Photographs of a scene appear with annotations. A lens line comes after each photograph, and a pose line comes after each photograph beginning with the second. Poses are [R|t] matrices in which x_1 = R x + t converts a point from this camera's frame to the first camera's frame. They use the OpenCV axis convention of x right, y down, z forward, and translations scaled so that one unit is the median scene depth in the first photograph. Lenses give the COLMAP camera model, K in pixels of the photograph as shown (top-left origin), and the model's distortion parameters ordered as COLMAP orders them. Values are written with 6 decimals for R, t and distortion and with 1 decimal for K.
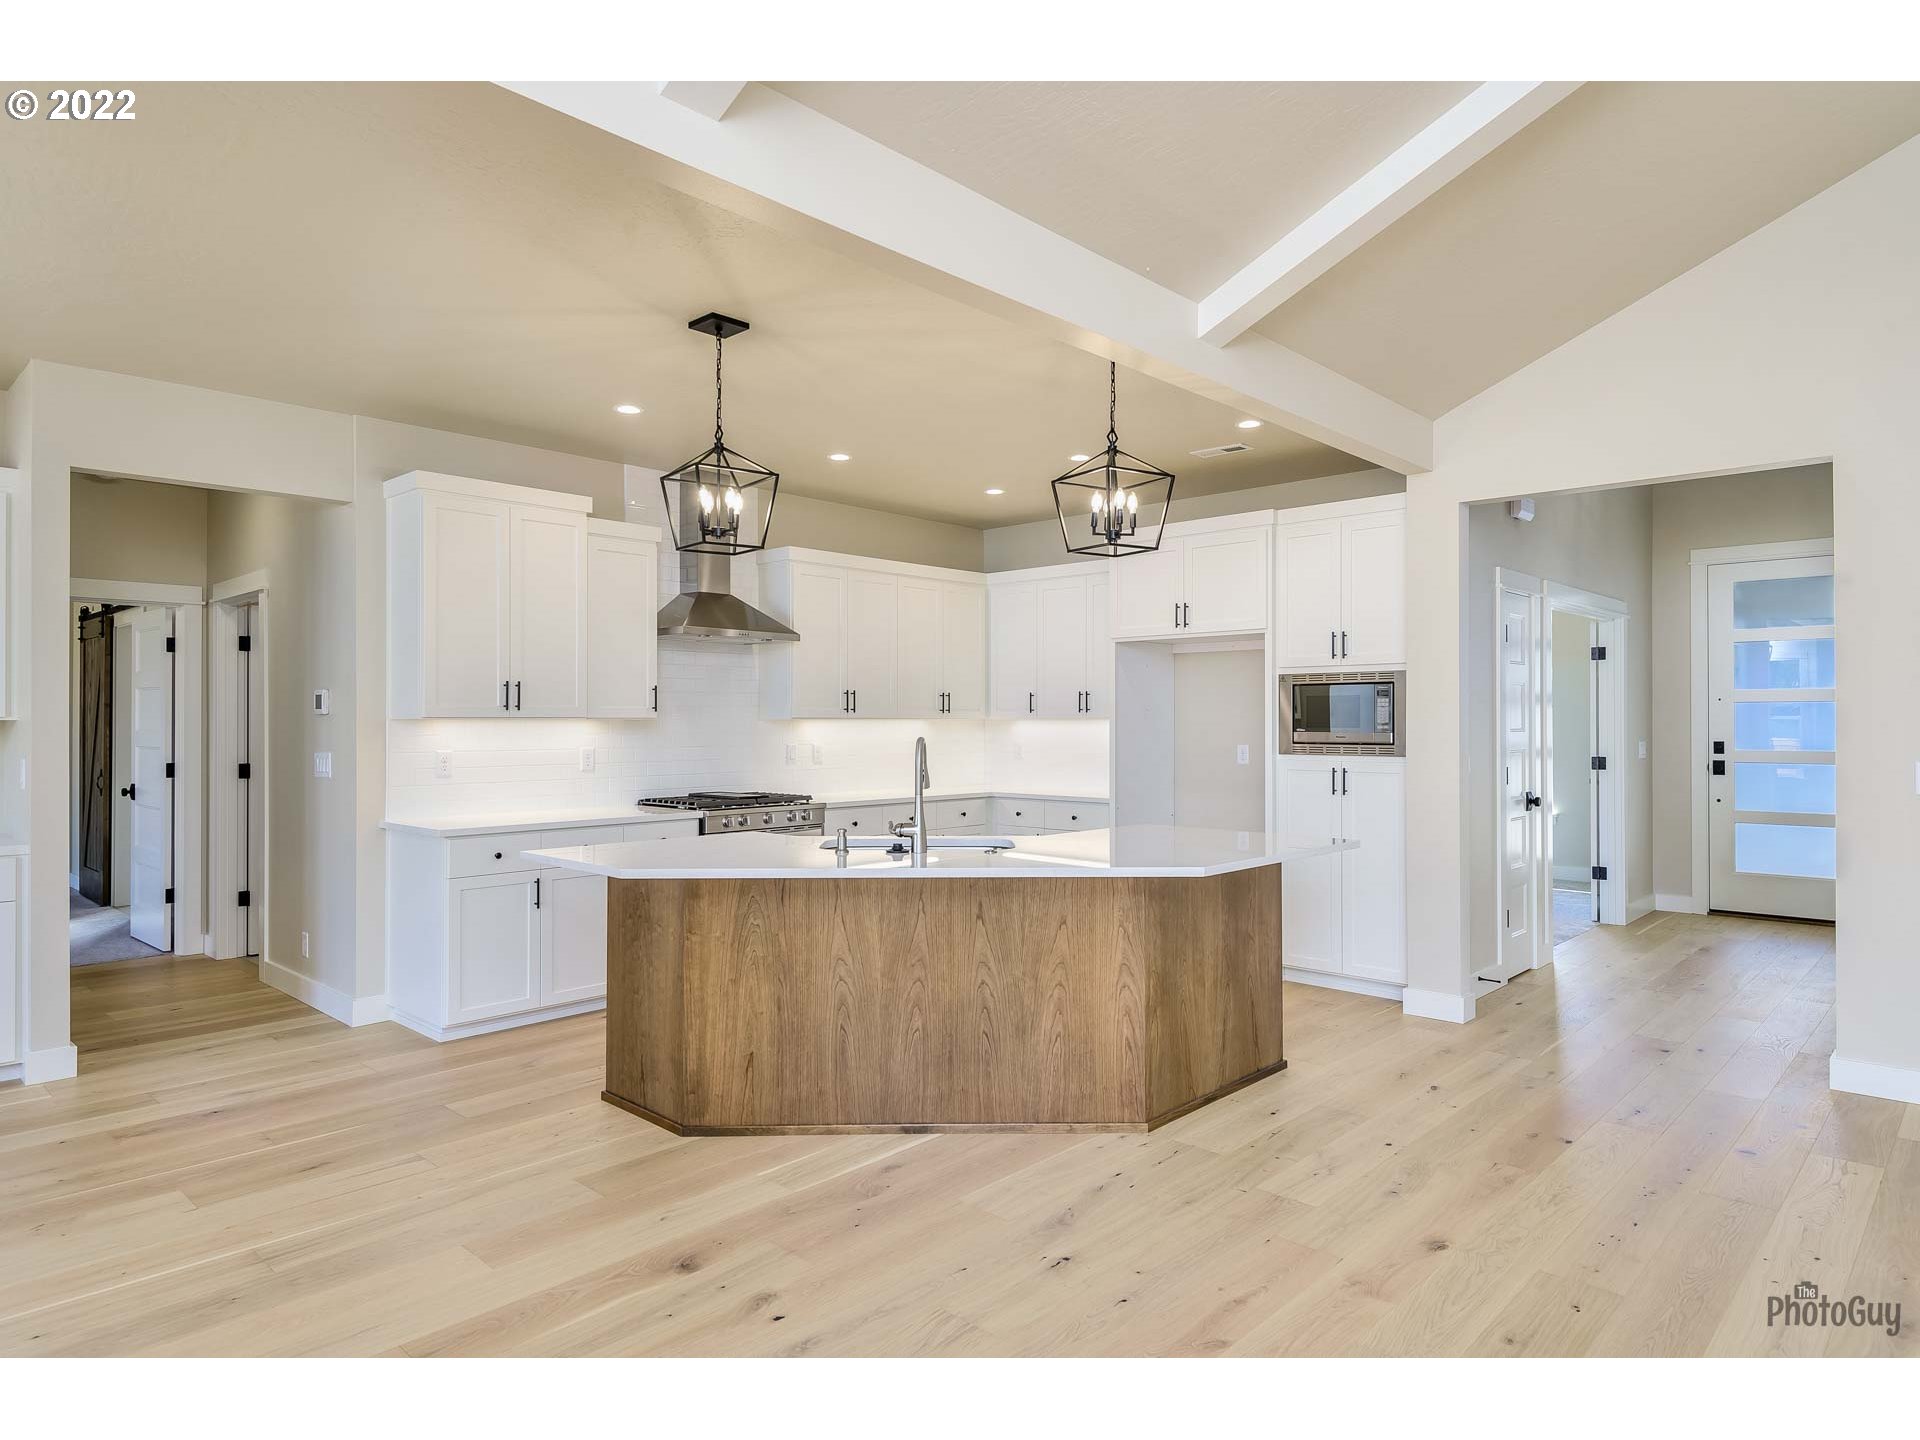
lens RADIAL K [[1132.2, 0, 960.0], [0, 1132.2, 720.0], [0, 0, 1]] dist [0.004198, -0.000030]
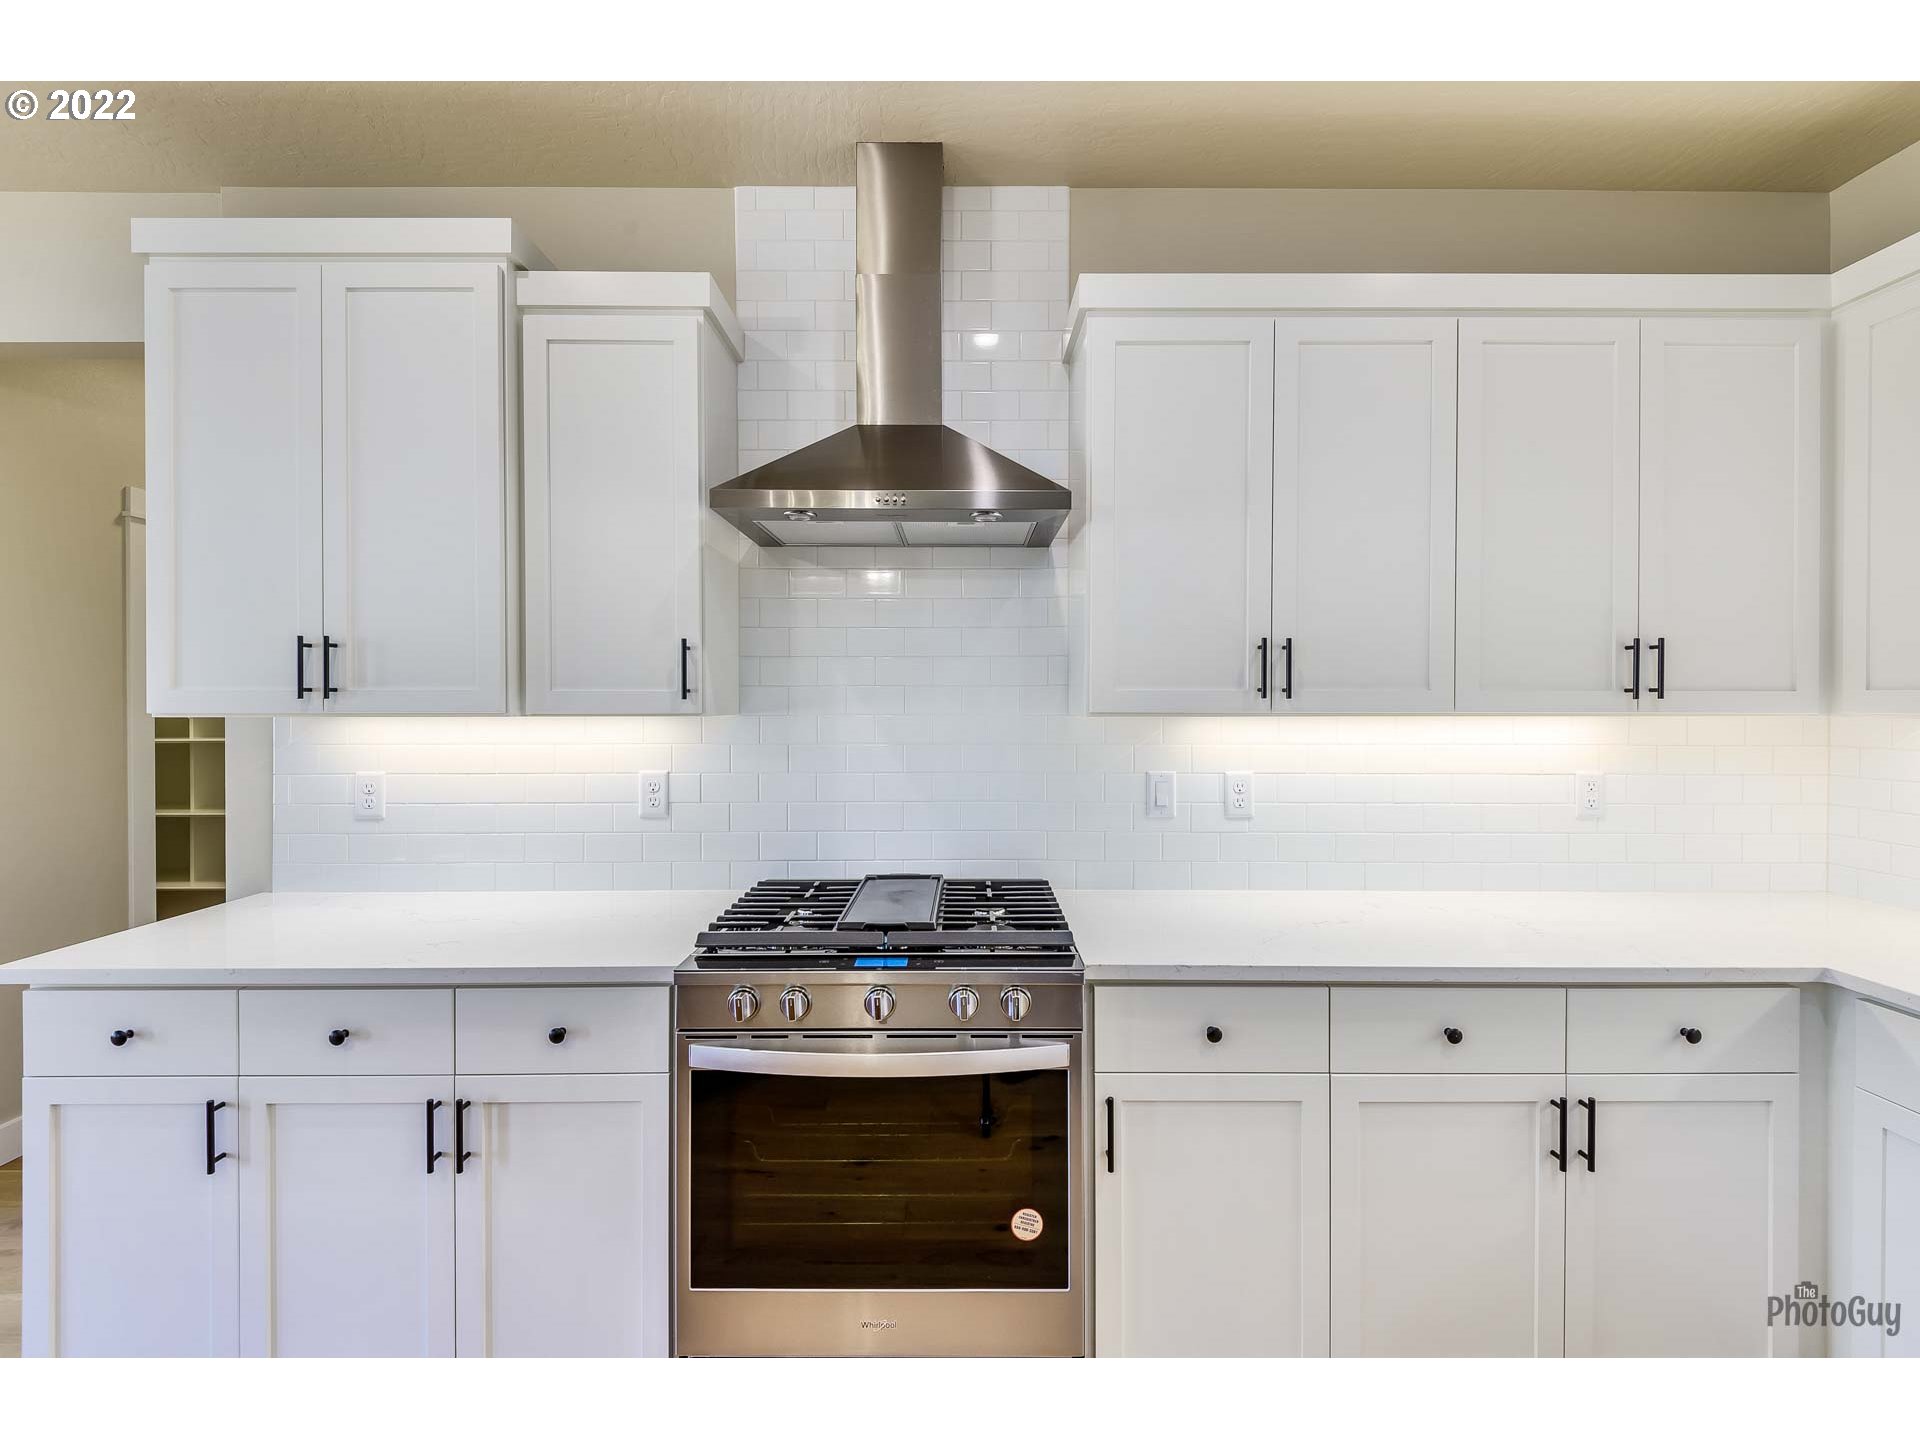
lens RADIAL K [[863.0, 0, 956.6], [0, 863.0, 715.0], [0, 0, 1]] dist [0.002587, 0.000055]
pose [[0.691515, 0.011960, -0.722263, 0.040342], [-0.000340, 0.999868, 0.016232, -0.006650], [0.722362, -0.010979, 0.691428, 0.853446]]
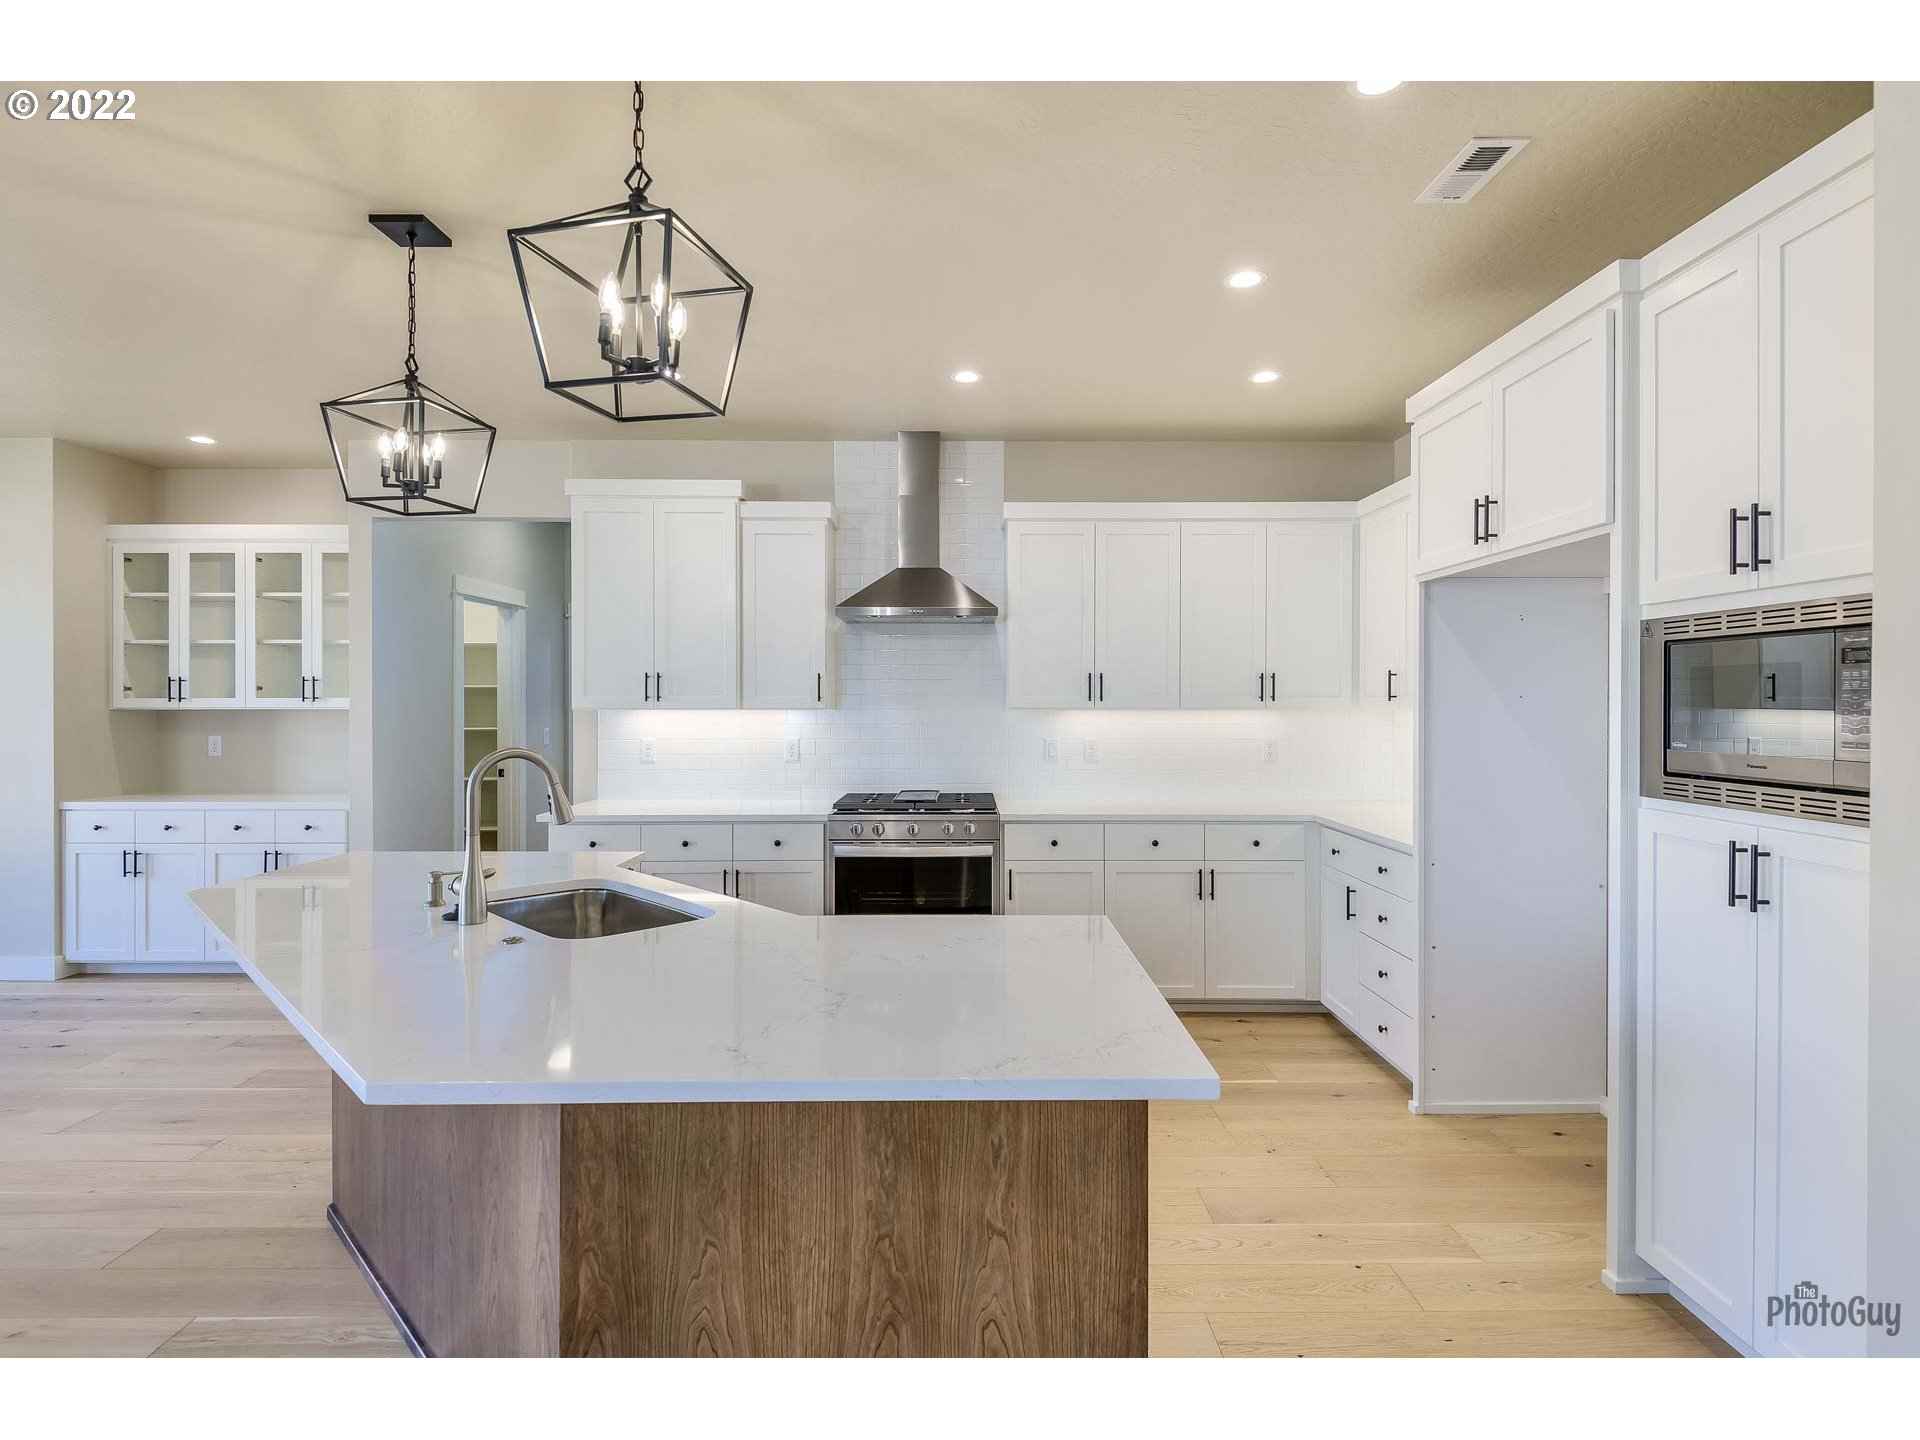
lens RADIAL K [[957.7, 0, 958.2], [0, 957.7, 702.4], [0, 0, 1]] dist [0.000942, 0.000048]
pose [[0.693279, 0.001399, -0.720668, 0.375340], [-0.000591, 0.999999, 0.001373, -0.007911], [0.720669, -0.000527, 0.693279, 0.543458]]
